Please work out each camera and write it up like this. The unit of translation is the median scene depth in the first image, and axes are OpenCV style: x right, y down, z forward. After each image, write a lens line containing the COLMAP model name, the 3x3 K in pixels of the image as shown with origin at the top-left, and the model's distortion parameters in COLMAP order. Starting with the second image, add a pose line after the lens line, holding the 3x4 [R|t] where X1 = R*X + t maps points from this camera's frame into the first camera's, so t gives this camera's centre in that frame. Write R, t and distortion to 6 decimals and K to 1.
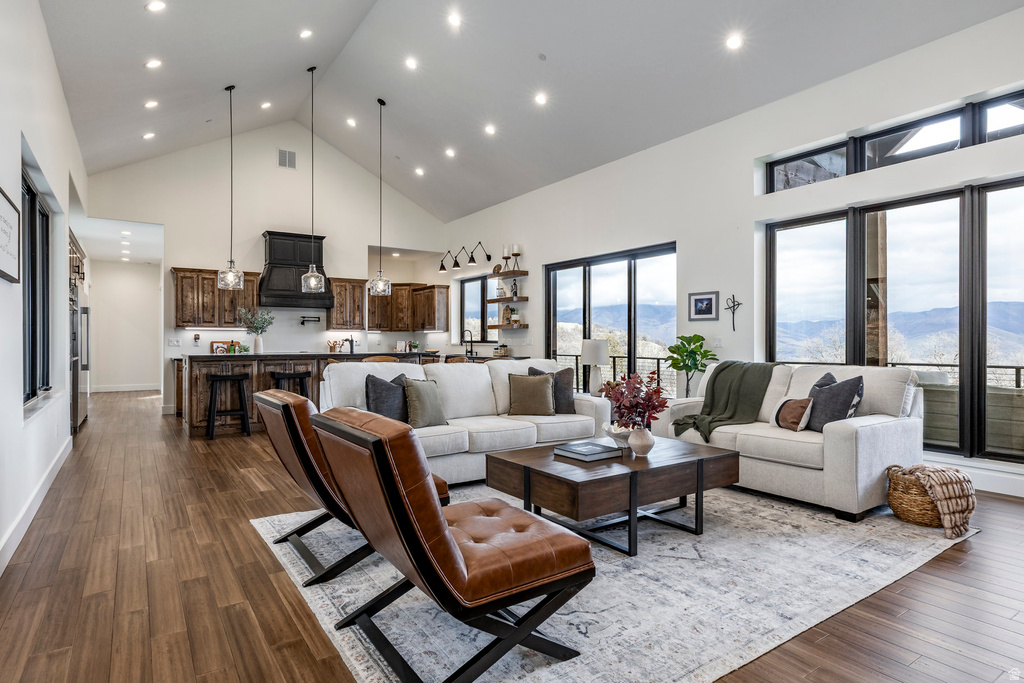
lens RADIAL K [[542.0, 0, 516.6], [0, 542.0, 351.3], [0, 0, 1]] dist [-0.003557, 0.002837]
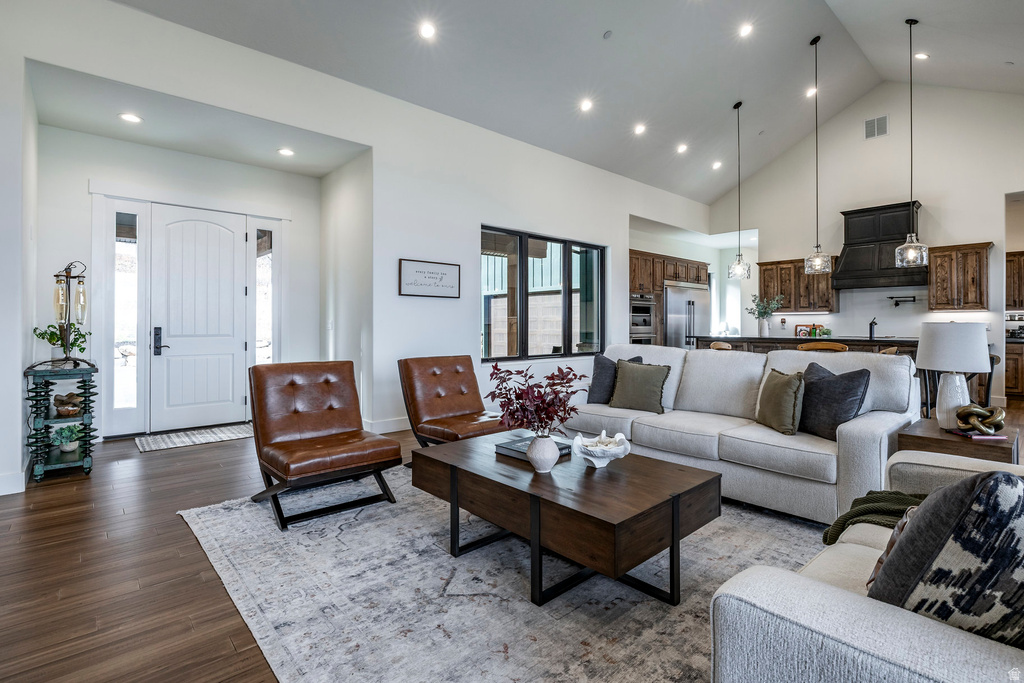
lens RADIAL K [[493.8, 0, 526.5], [0, 493.8, 324.0], [0, 0, 1]] dist [-0.004835, 0.000761]
pose [[0.147502, -0.000373, -0.989062, 0.338621], [-0.018494, 0.999824, -0.003135, -0.006827], [0.988889, 0.018754, 0.147469, 0.312147]]
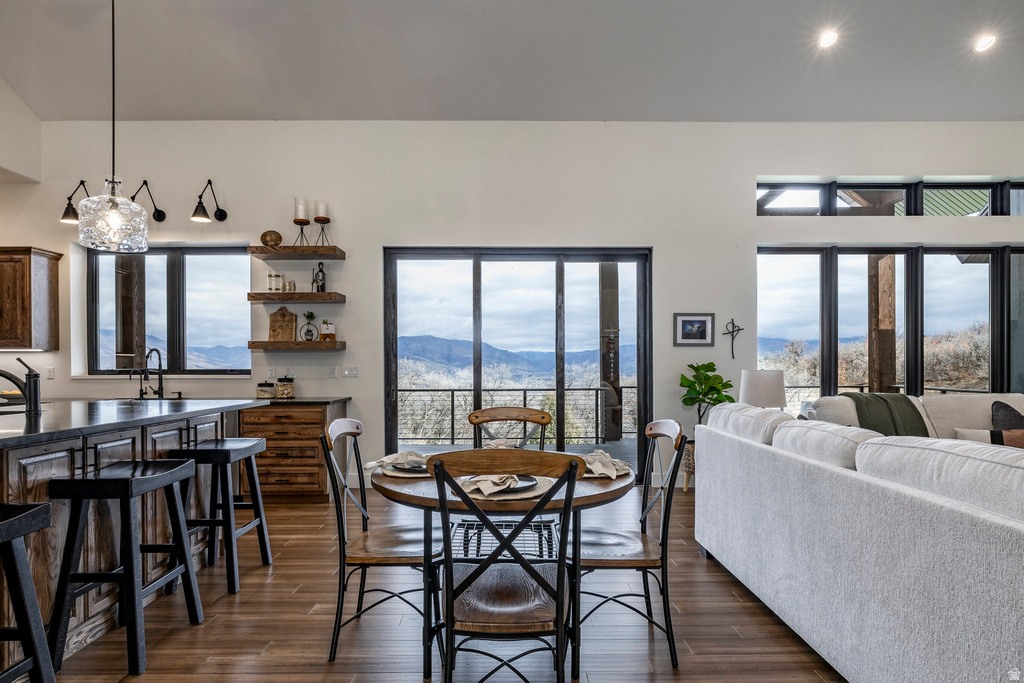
lens RADIAL K [[526.3, 0, 514.0], [0, 526.3, 365.6], [0, 0, 1]] dist [-0.002360, 0.002035]
pose [[0.571250, -0.001420, 0.820775, -0.347702], [0.017212, 0.999799, -0.010250, -0.015552], [-0.820596, 0.019983, 0.571159, 0.527153]]
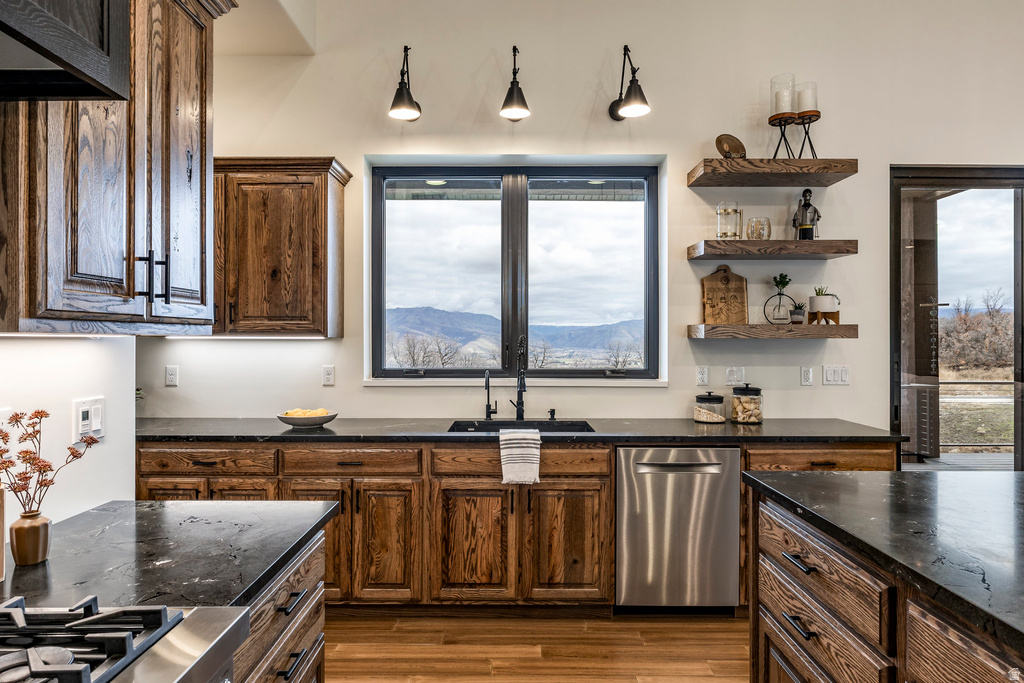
lens RADIAL K [[542.0, 0, 497.5], [0, 542.0, 337.7], [0, 0, 1]] dist [-0.003557, 0.002837]
pose [[0.575147, 0.003482, 0.818042, -0.391270], [0.012720, 0.999832, -0.013199, -0.040521], [-0.817951, 0.017997, 0.575006, 0.979660]]
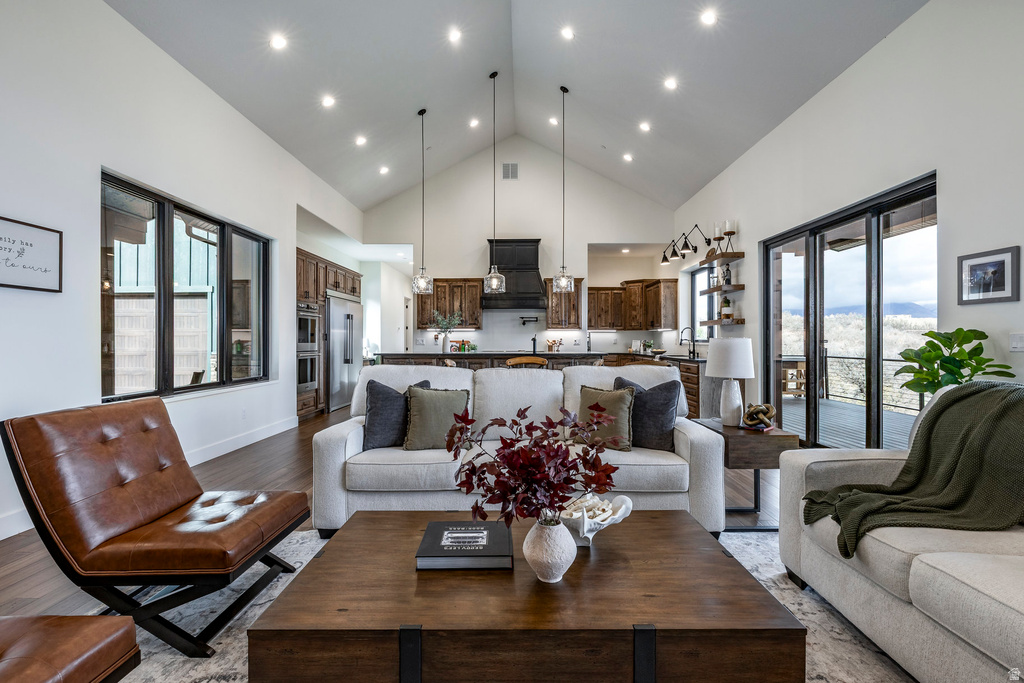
lens RADIAL K [[493.8, 0, 523.1], [0, 493.8, 345.5], [0, 0, 1]] dist [-0.004835, 0.000761]
pose [[0.821561, 0.005227, -0.570096, 0.168885], [-0.009485, 0.999945, -0.004499, -0.004971], [0.570041, 0.009104, 0.821566, 0.224665]]
